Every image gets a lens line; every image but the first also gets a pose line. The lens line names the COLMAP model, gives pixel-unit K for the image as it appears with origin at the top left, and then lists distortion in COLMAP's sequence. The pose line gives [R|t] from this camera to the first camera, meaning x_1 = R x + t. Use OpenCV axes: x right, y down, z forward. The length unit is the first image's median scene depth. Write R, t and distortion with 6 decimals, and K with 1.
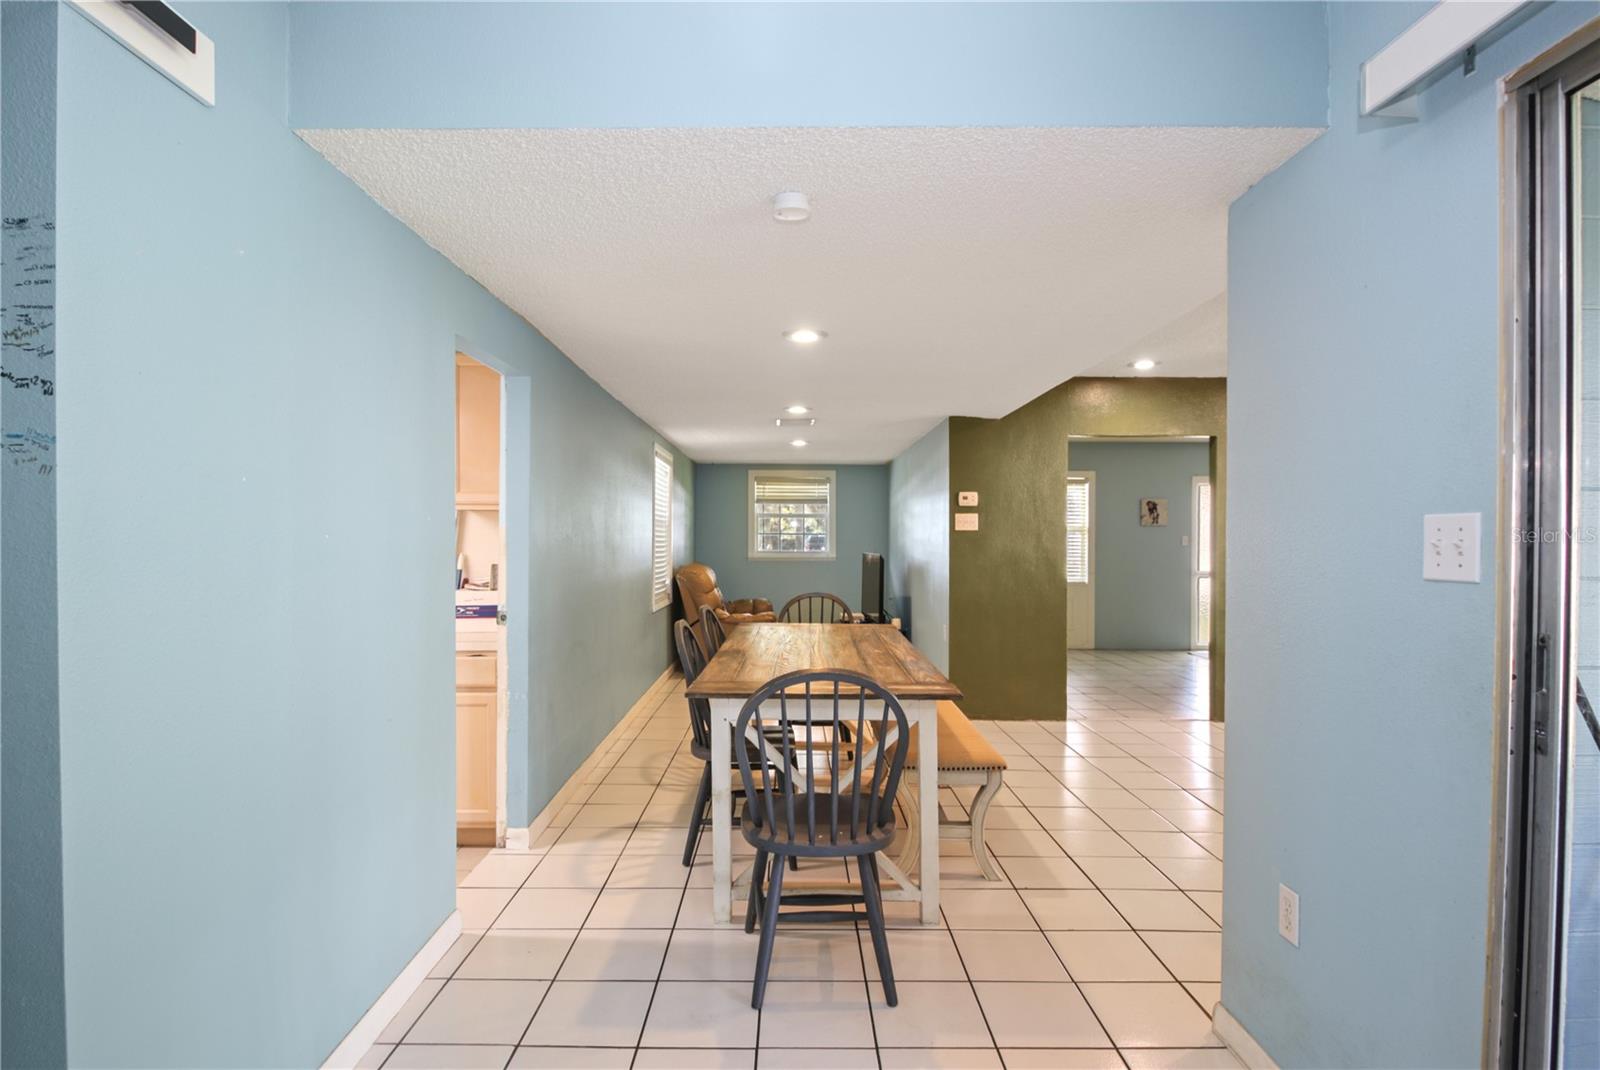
lens RADIAL K [[766.1, 0, 792.9], [0, 766.1, 529.2], [0, 0, 1]] dist [-0.001745, -0.000144]
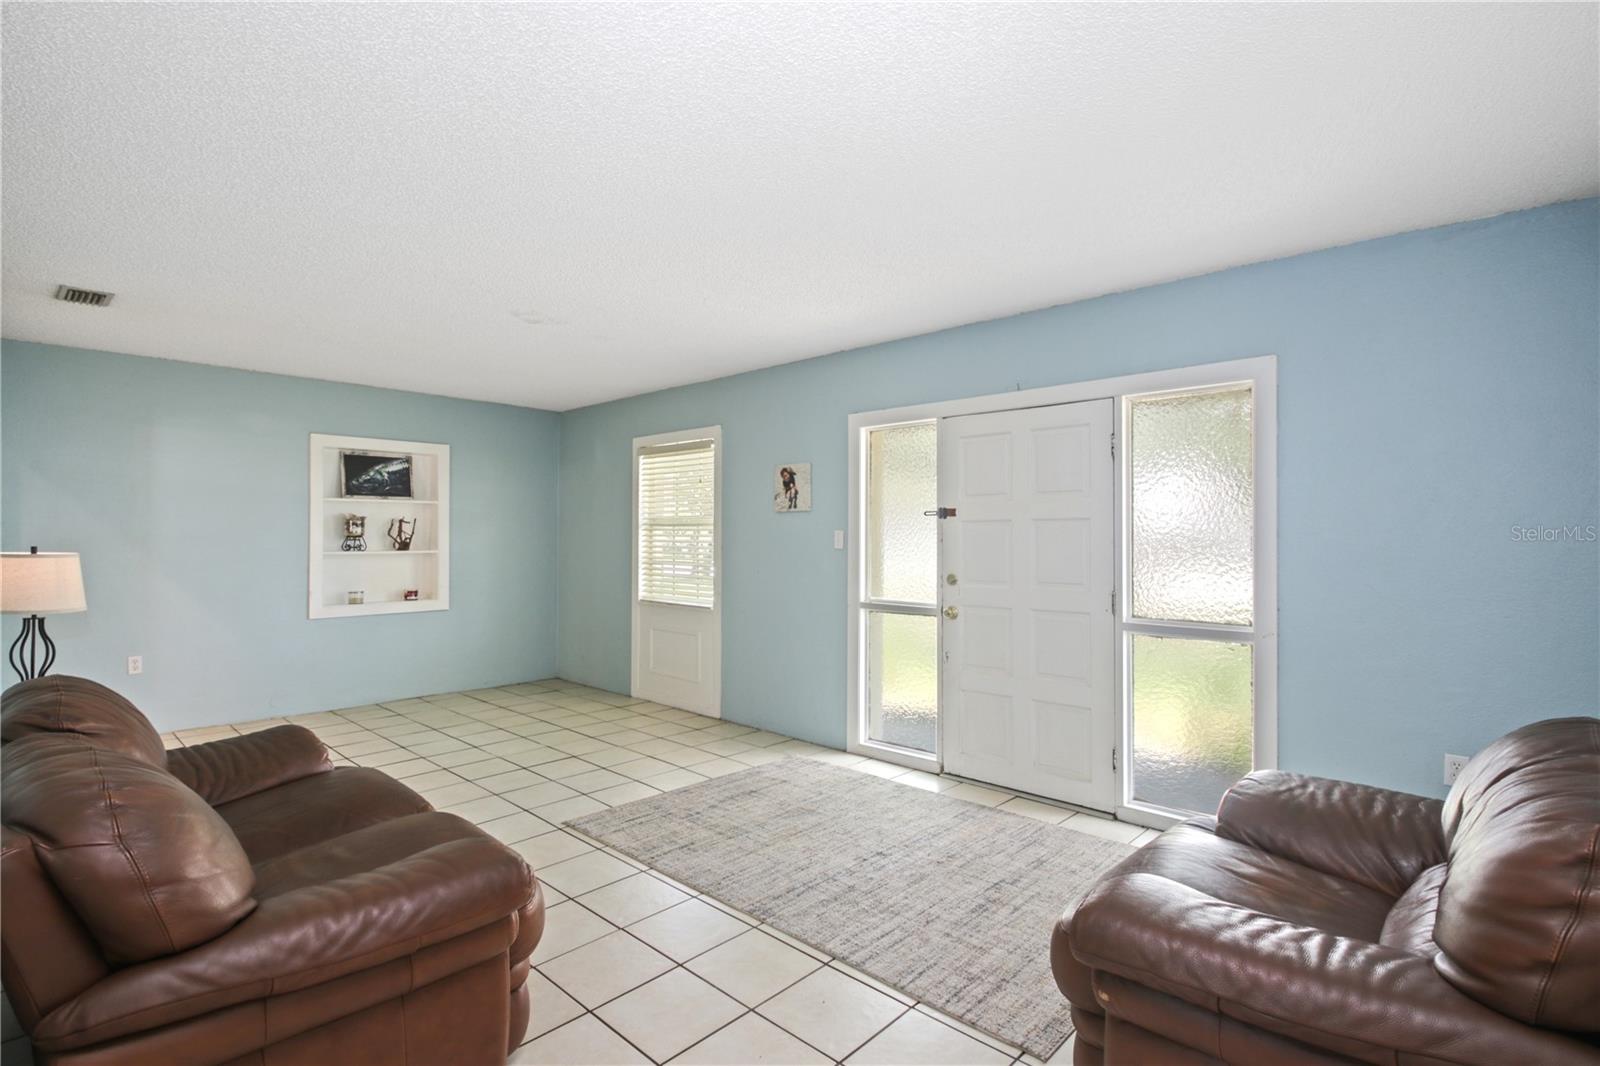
lens RADIAL K [[766.1, 0, 792.9], [0, 766.1, 527.2], [0, 0, 1]] dist [-0.001745, -0.000144]
pose [[0.720816, -0.011729, -0.693027, 0.970824], [0.008013, 0.999931, -0.008590, 0.012516], [0.693080, 0.000639, 0.720860, 0.683821]]
